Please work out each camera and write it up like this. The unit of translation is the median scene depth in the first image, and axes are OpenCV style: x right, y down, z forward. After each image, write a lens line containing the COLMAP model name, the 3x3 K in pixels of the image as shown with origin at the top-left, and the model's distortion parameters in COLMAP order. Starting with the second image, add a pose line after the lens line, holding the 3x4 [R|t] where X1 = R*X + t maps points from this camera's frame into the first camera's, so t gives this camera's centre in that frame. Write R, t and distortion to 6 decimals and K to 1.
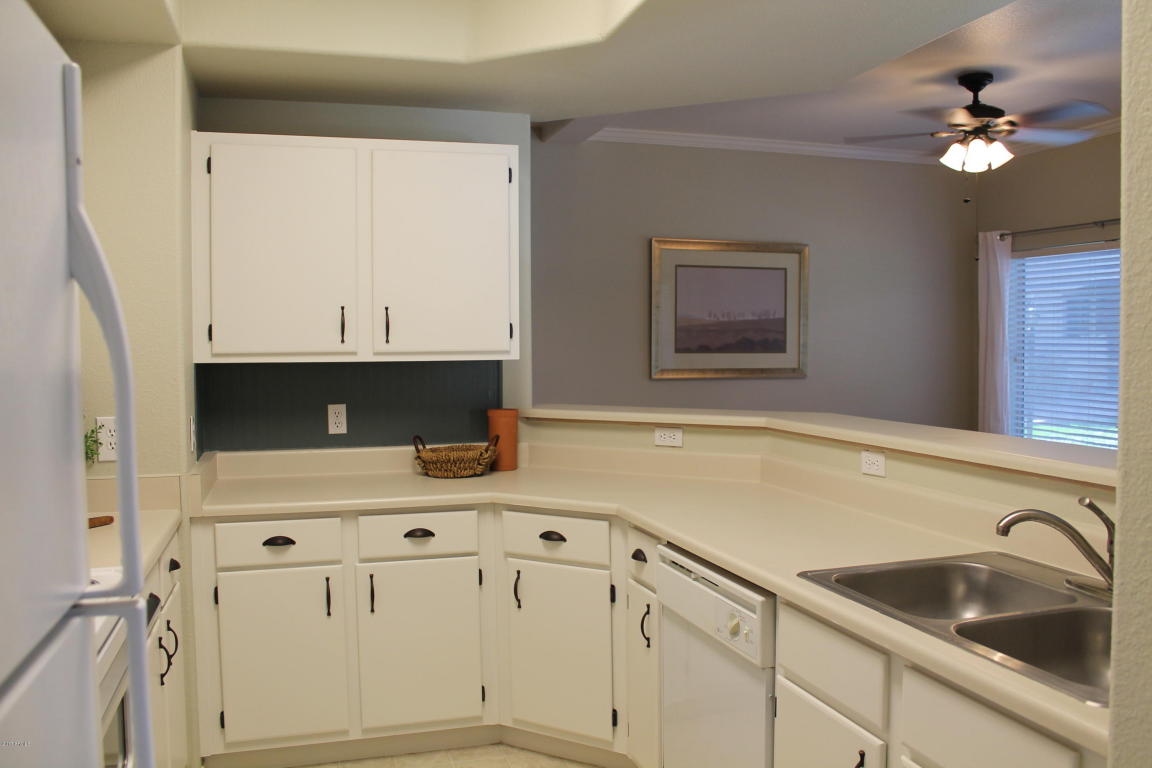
lens RADIAL K [[965.9, 0, 583.3], [0, 965.9, 384.5], [0, 0, 1]] dist [-0.164932, 0.133662]
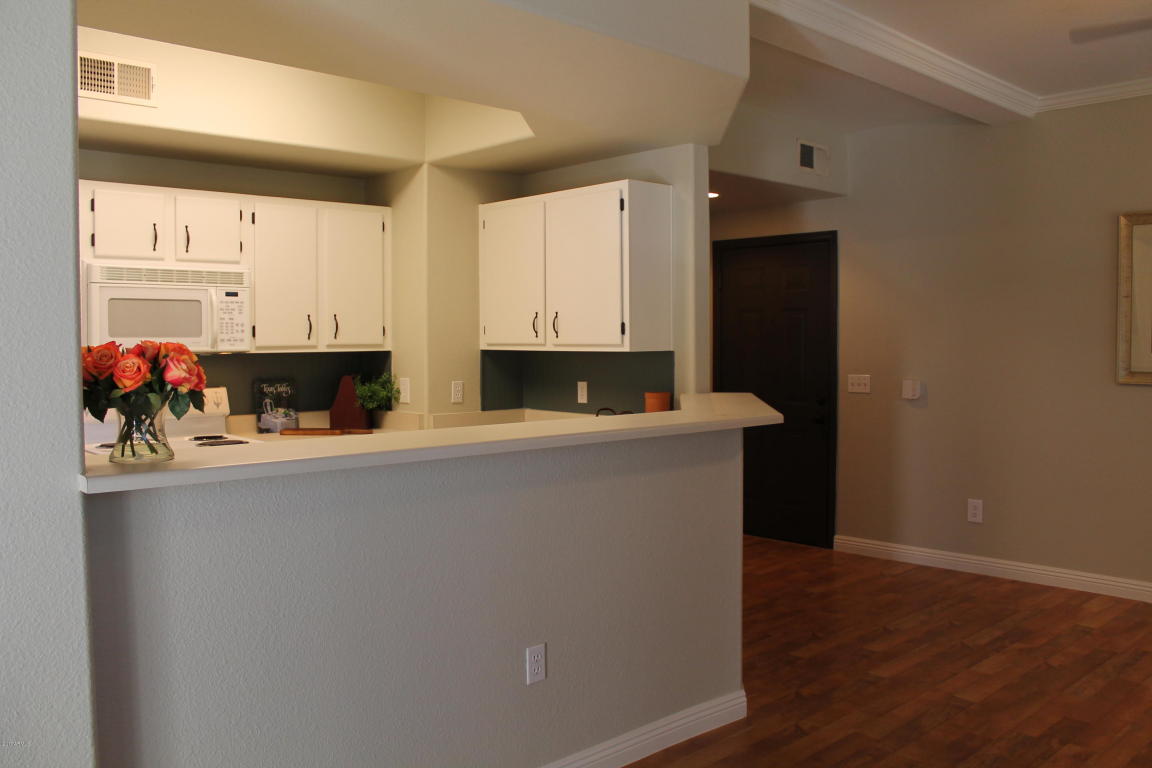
lens RADIAL K [[965.9, 0, 582.3], [0, 965.9, 383.0], [0, 0, 1]] dist [-0.164932, 0.133662]
pose [[0.426428, 0.046713, -0.903314, 1.046227], [-0.039151, 0.998683, 0.033163, -0.024658], [0.903674, 0.021224, 0.427696, 0.415735]]
